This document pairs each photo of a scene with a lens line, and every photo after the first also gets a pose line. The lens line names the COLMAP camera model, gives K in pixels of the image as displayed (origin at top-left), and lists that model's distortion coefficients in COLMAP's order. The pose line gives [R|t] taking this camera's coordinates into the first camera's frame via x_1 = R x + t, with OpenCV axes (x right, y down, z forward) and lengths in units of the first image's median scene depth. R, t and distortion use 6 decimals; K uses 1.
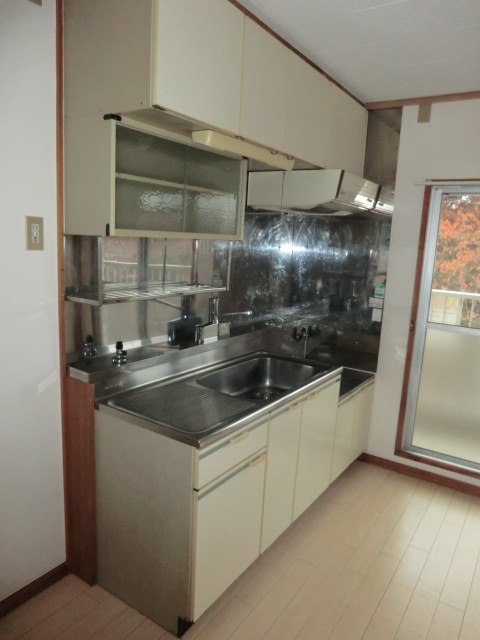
lens RADIAL K [[468.7, 0, 240.0], [0, 468.7, 320.0], [0, 0, 1]] dist [-0.057504, 0.004382]
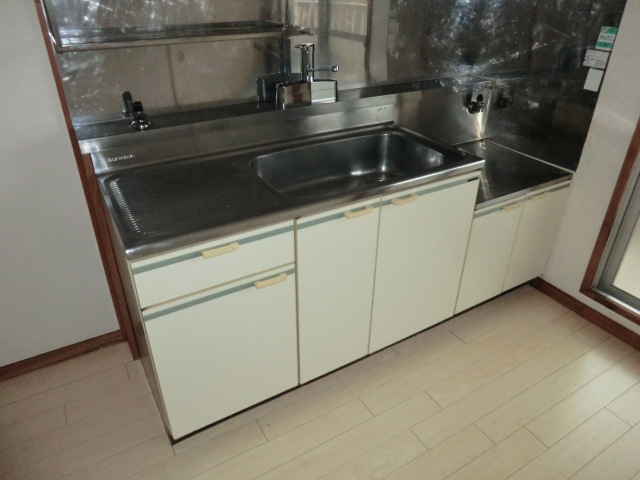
lens RADIAL K [[468.7, 0, 320.0], [0, 468.7, 240.0], [0, 0, 1]] dist [-0.057504, 0.004382]
pose [[0.902810, 0.186856, -0.387323, 0.242170], [-0.039891, 0.933172, 0.357208, -0.014034], [0.428186, -0.307040, 0.849931, 0.276288]]
